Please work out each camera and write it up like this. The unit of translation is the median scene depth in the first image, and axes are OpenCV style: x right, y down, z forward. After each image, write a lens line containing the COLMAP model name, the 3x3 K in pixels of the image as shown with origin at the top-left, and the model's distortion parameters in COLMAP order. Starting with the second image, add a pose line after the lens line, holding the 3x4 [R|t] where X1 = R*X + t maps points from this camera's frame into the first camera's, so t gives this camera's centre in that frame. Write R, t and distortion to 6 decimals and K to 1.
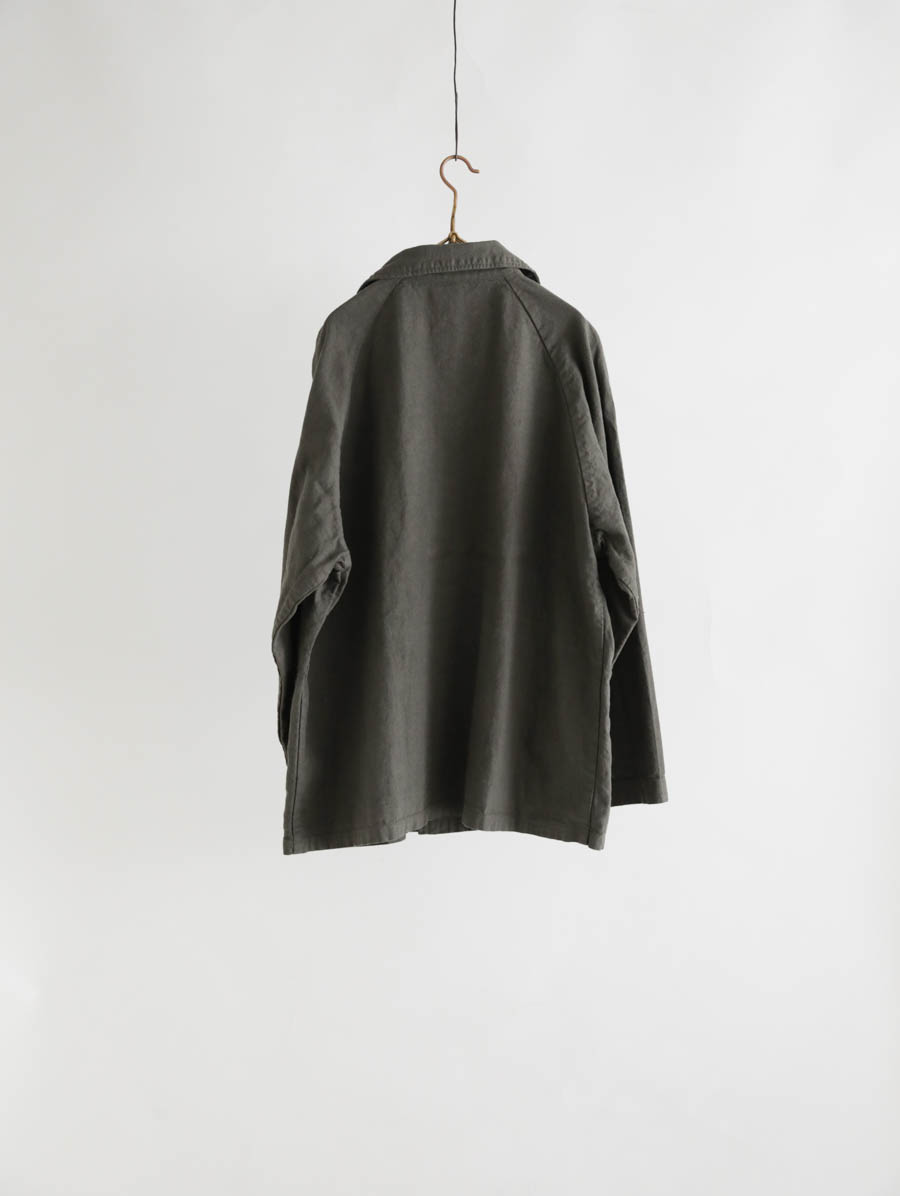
lens RADIAL K [[1727.9, 0, 450.0], [0, 1727.9, 598.0], [0, 0, 1]] dist [-0.027036, 0.114546]
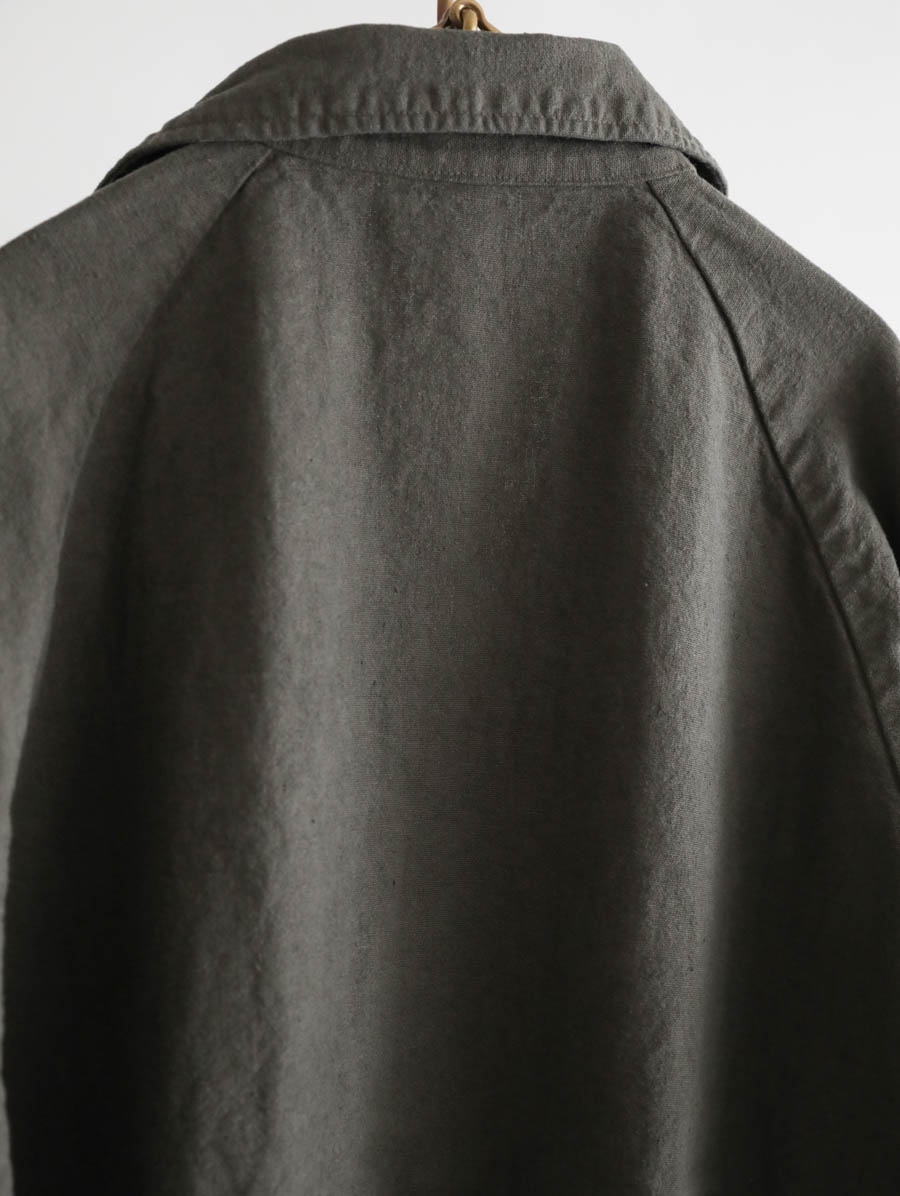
lens RADIAL K [[1727.9, 0, 450.0], [0, 1727.9, 598.0], [0, 0, 1]] dist [-0.027036, 0.114546]
pose [[0.970884, 0.031244, 0.237503, -0.061887], [-0.004840, 0.993814, -0.110954, -0.089416], [-0.239500, 0.106574, 0.965029, 0.750385]]
